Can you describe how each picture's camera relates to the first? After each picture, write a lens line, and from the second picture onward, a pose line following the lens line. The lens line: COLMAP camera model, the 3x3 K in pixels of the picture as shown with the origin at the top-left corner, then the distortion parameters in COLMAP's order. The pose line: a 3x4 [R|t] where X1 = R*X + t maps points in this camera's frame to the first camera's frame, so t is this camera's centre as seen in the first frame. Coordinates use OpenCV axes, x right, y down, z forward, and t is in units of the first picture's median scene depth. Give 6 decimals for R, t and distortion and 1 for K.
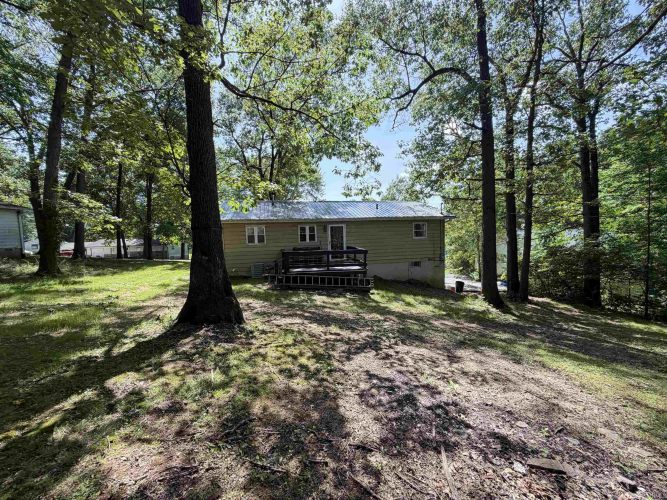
lens RADIAL K [[263.0, 0, 333.5], [0, 263.0, 250.0], [0, 0, 1]] dist [0.000500, 0.000023]
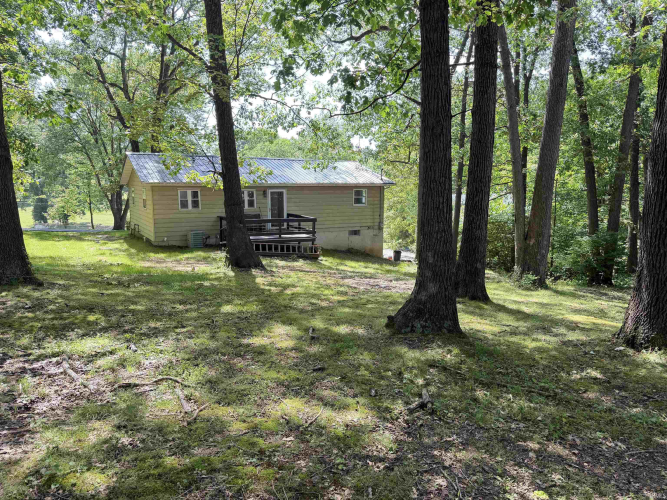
lens RADIAL K [[457.9, 0, 329.7], [0, 457.9, 256.1], [0, 0, 1]] dist [0.111727, -0.170622]
pose [[0.955438, -0.014541, 0.294834, -0.320133], [-0.013385, 0.995625, 0.092480, -0.018284], [-0.294888, -0.092306, 0.951063, -0.670630]]
